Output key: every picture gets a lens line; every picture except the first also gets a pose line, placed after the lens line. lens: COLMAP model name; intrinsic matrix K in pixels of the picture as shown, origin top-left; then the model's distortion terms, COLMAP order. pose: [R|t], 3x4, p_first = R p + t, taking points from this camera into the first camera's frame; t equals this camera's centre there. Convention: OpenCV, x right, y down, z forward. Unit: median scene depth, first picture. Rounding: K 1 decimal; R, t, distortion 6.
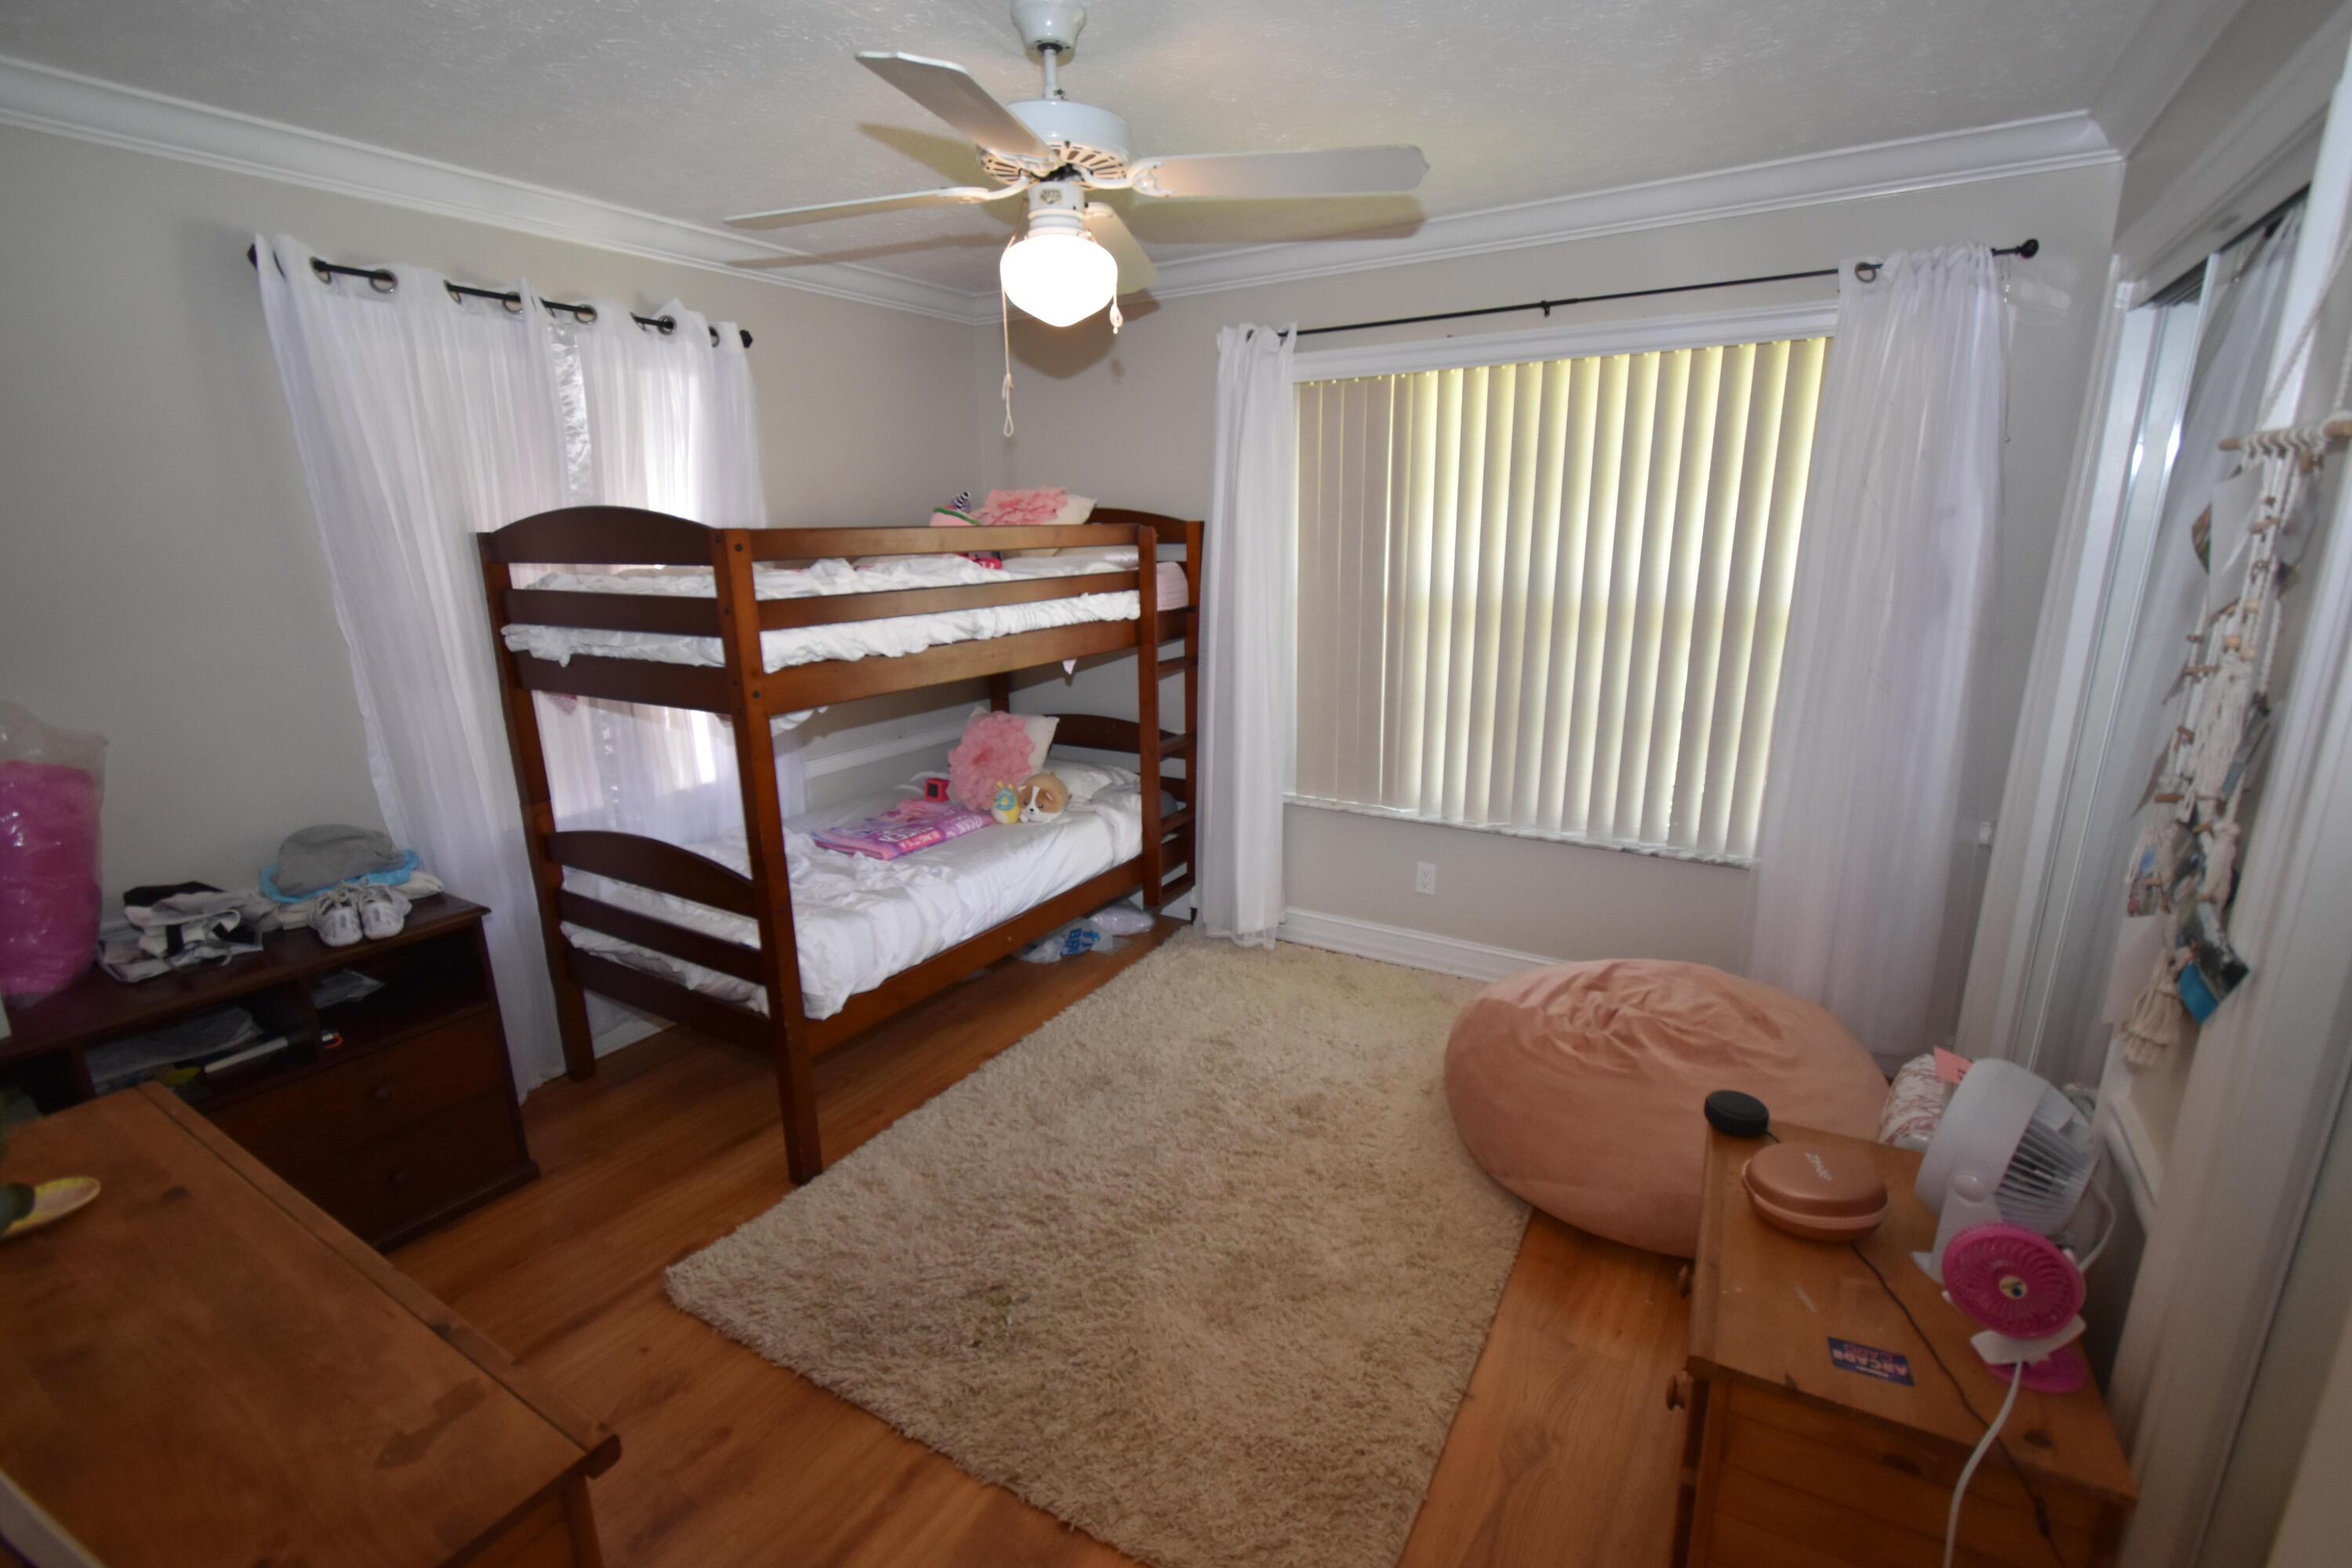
lens RADIAL K [[1042.8, 0, 1185.2], [0, 1042.8, 789.2], [0, 0, 1]] dist [0.002286, -0.002361]
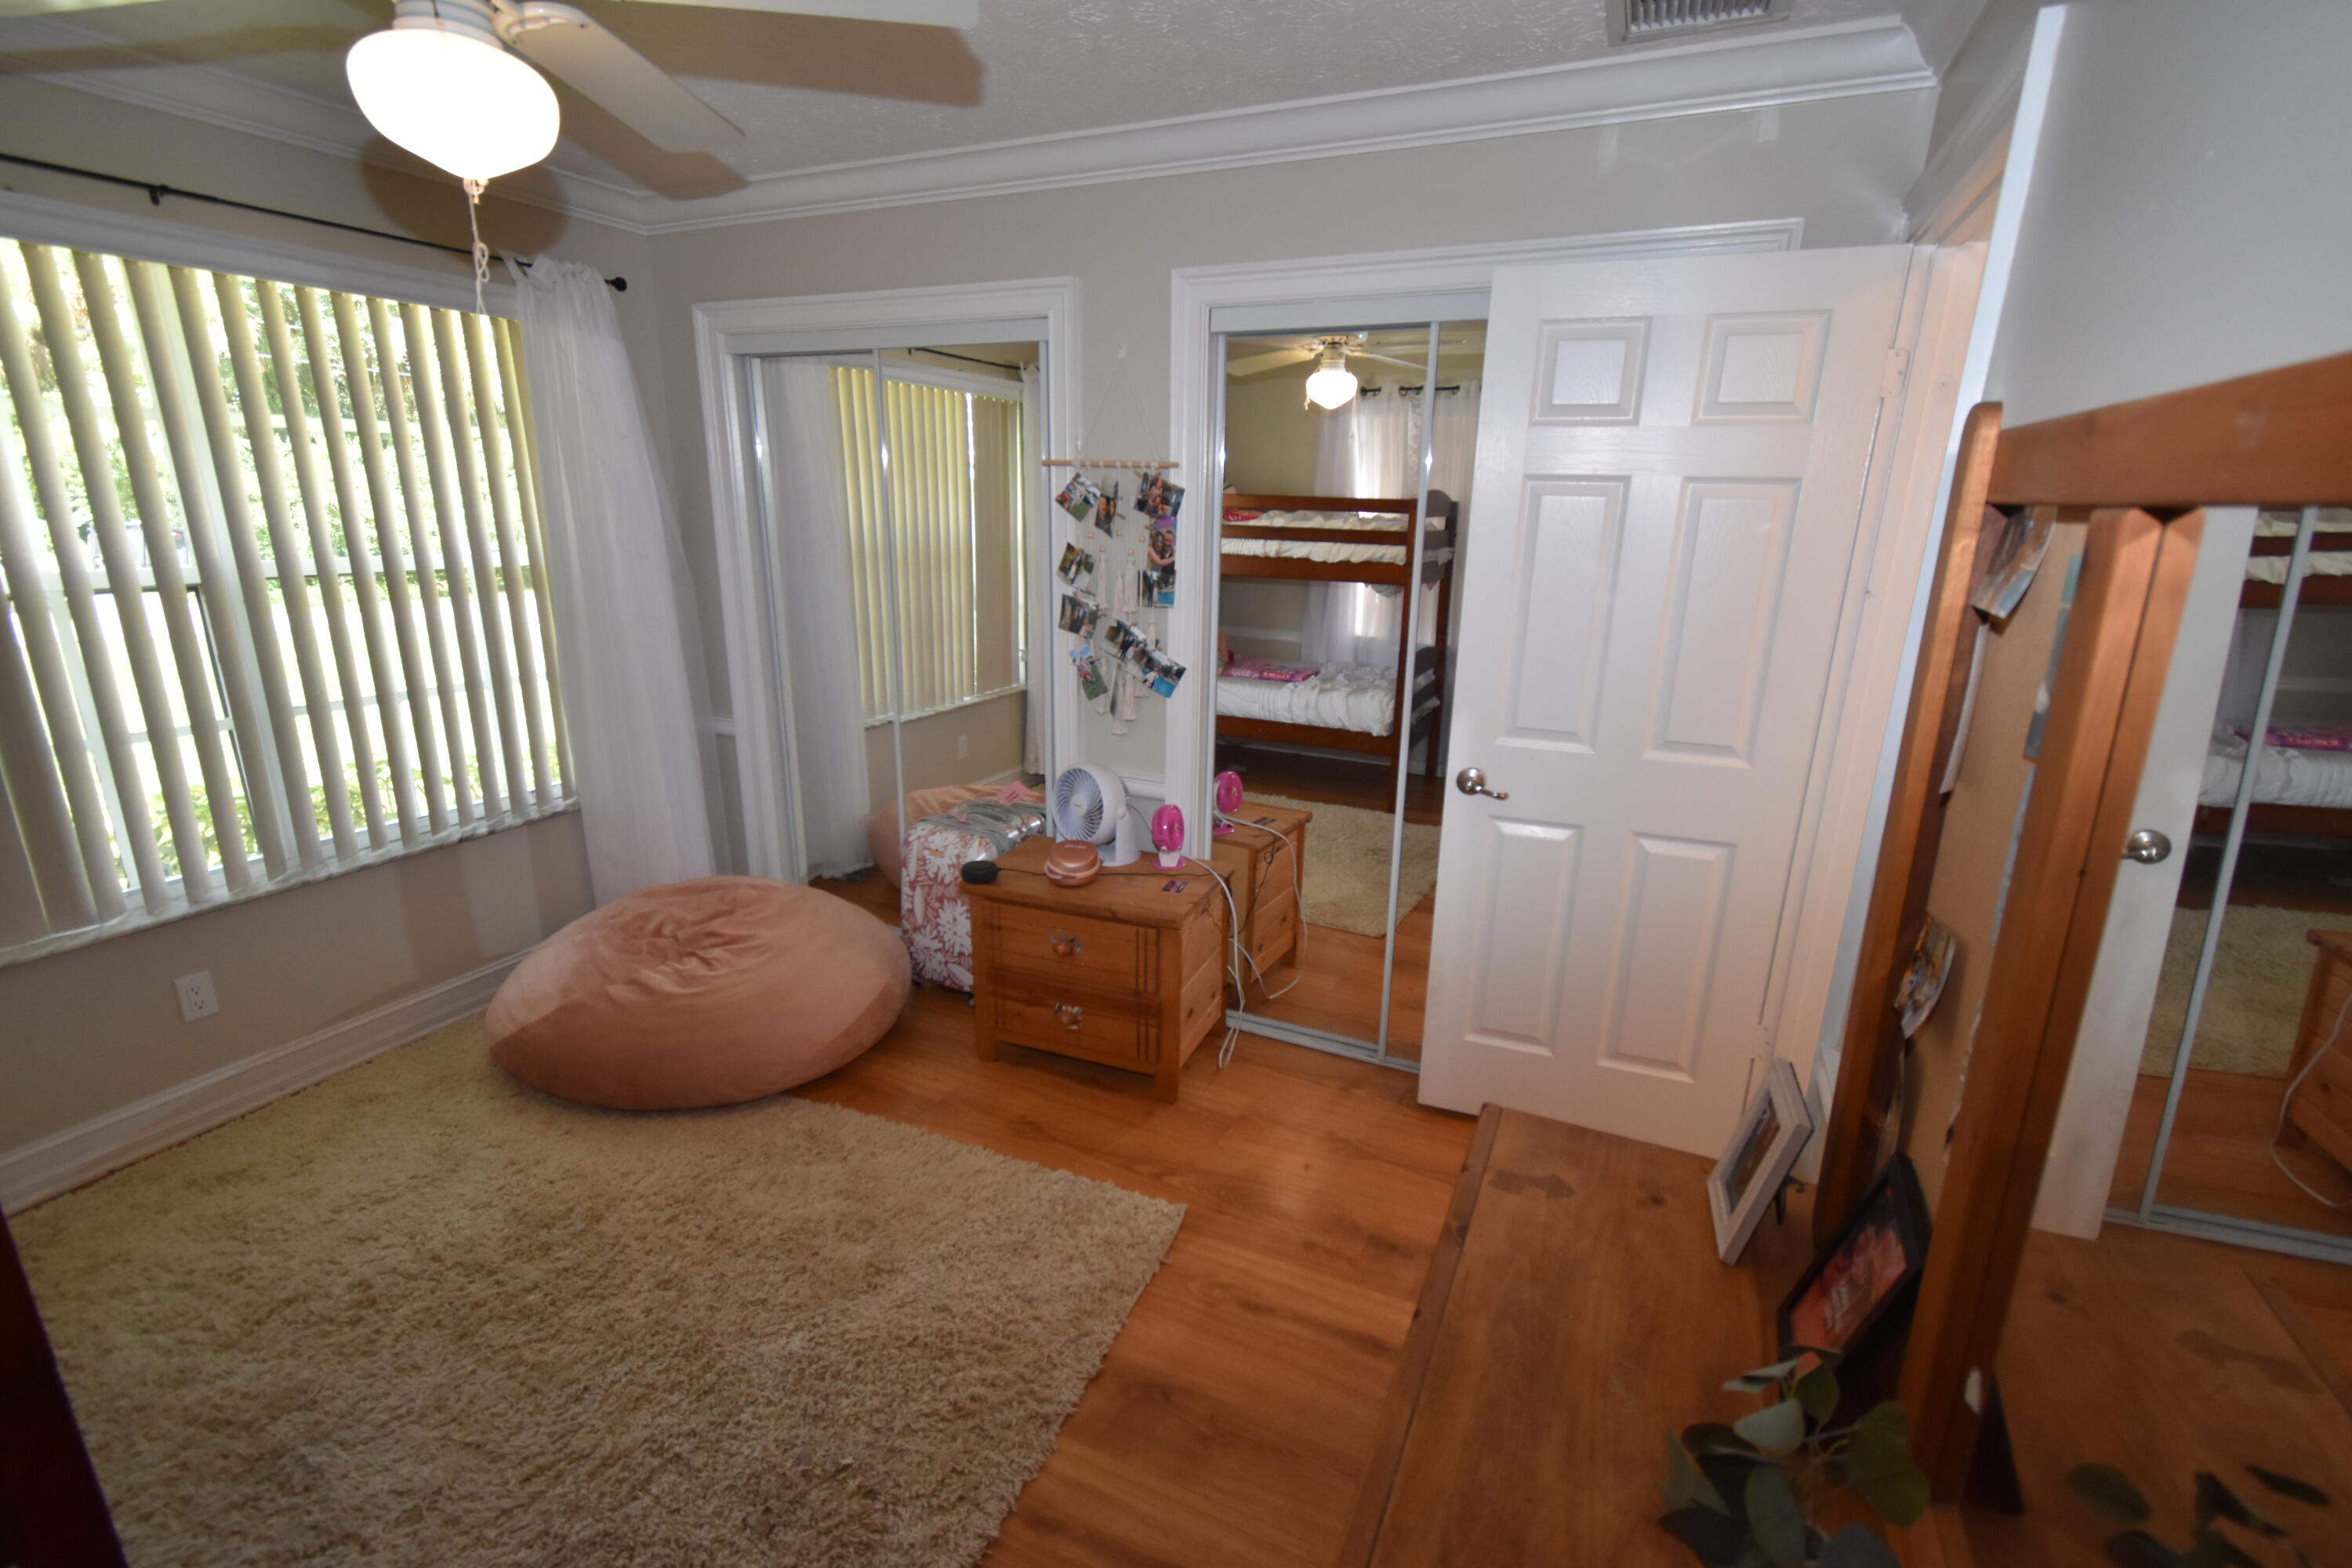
lens RADIAL K [[1042.8, 0, 1186.9], [0, 1042.8, 787.4], [0, 0, 1]] dist [0.002286, -0.002361]
pose [[-0.132115, -0.254737, 0.957943, -0.555192], [0.236909, 0.930291, 0.280057, -0.094558], [-0.962507, 0.263945, -0.062556, 0.427101]]
